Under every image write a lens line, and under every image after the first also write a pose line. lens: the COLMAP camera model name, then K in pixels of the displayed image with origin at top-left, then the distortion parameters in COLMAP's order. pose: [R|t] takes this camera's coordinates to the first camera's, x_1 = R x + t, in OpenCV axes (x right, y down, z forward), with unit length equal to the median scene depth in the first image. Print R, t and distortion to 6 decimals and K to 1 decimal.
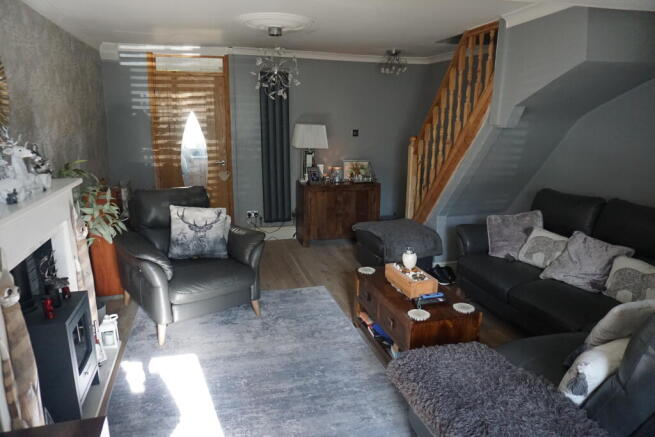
lens RADIAL K [[438.9, 0, 327.1], [0, 438.9, 218.8], [0, 0, 1]] dist [-0.044360, 0.016593]
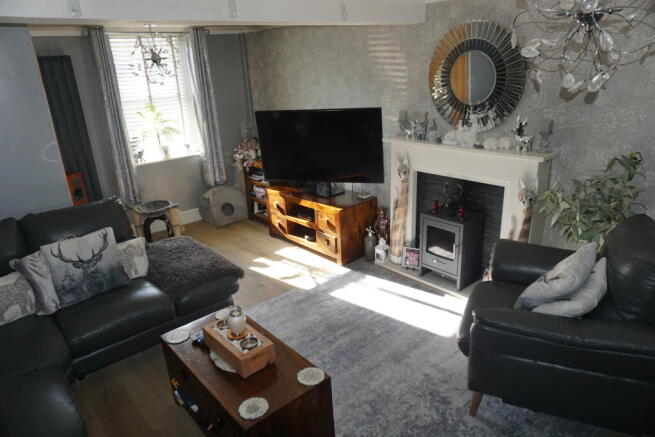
lens RADIAL K [[438.9, 0, 325.9], [0, 438.9, 218.0], [0, 0, 1]] dist [-0.044360, 0.016593]
pose [[-0.909834, 0.180778, -0.373526, 0.295591], [-0.038984, 0.858905, 0.510649, -0.449122], [0.413138, 0.479167, -0.774413, 1.558777]]
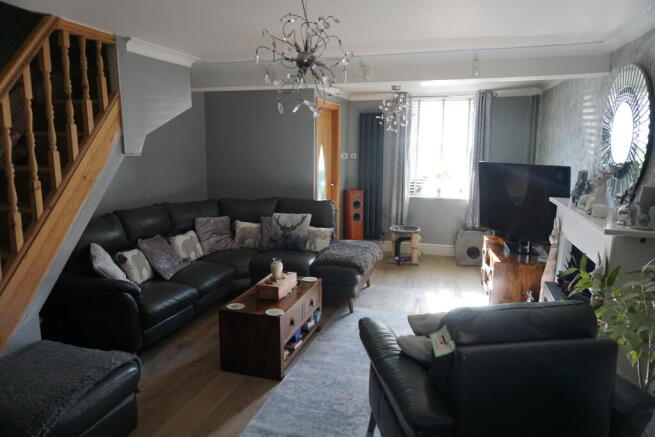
lens RADIAL K [[438.9, 0, 327.1], [0, 438.9, 220.2], [0, 0, 1]] dist [-0.044360, 0.016593]
pose [[-0.841631, -0.095307, 0.531577, -0.529264], [0.110154, 0.933317, 0.341739, -0.406728], [-0.528700, 0.346173, -0.775010, 1.783214]]
